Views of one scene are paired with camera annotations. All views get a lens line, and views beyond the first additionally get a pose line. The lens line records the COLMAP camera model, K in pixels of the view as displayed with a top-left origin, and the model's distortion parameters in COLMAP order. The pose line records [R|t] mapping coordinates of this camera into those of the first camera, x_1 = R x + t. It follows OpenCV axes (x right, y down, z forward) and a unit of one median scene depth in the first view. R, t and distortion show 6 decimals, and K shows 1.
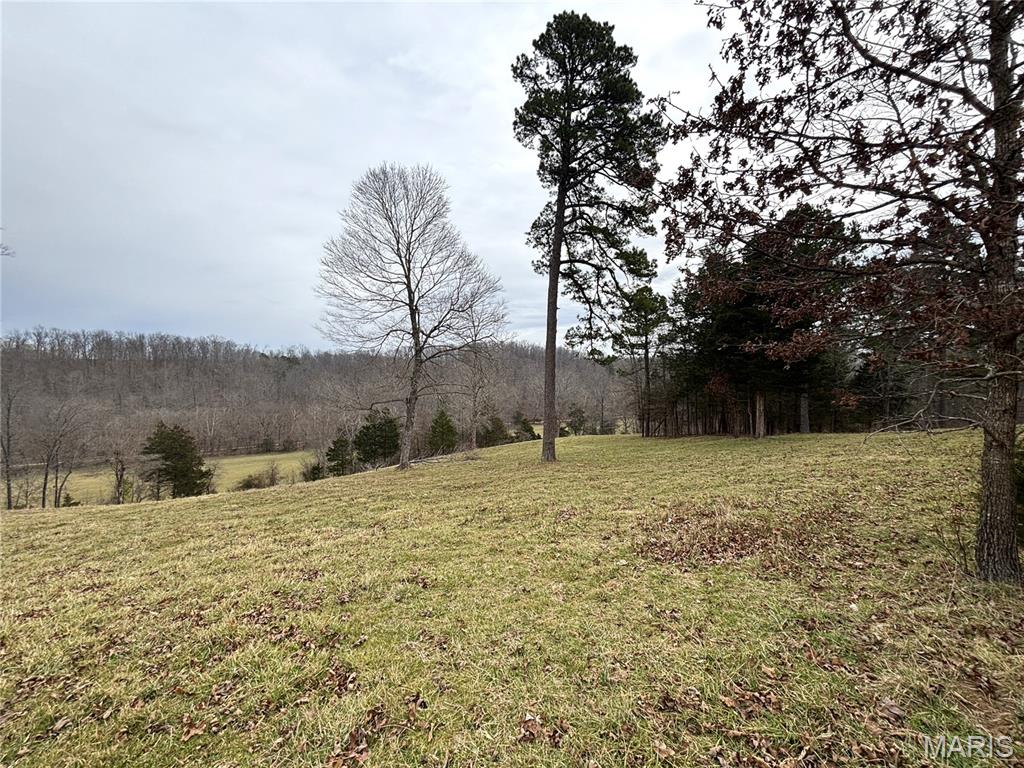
lens RADIAL K [[413.4, 0, 512.0], [0, 413.4, 384.0], [0, 0, 1]] dist [0.000098, 0.000150]
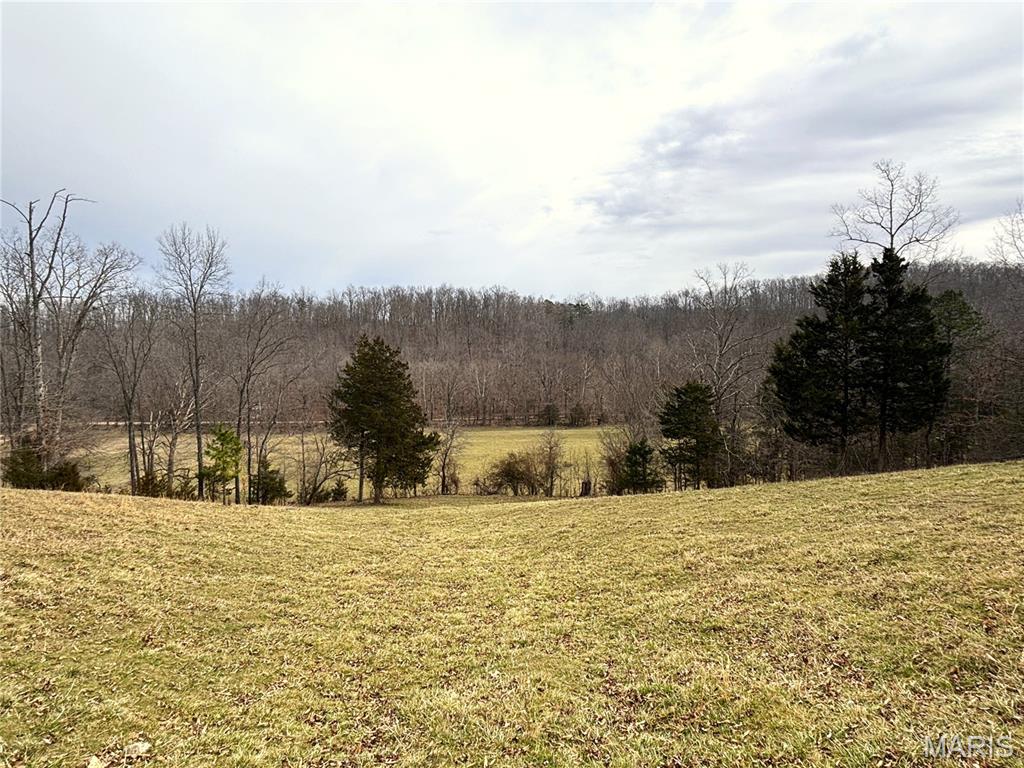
lens RADIAL K [[535.6, 0, 512.0], [0, 535.6, 384.0], [0, 0, 1]] dist [0.000198, 0.000019]
pose [[0.815555, 0.013802, -0.578515, -0.139273], [0.014436, 0.998919, 0.044183, 0.058181], [0.578499, -0.044385, 0.814474, 0.257619]]
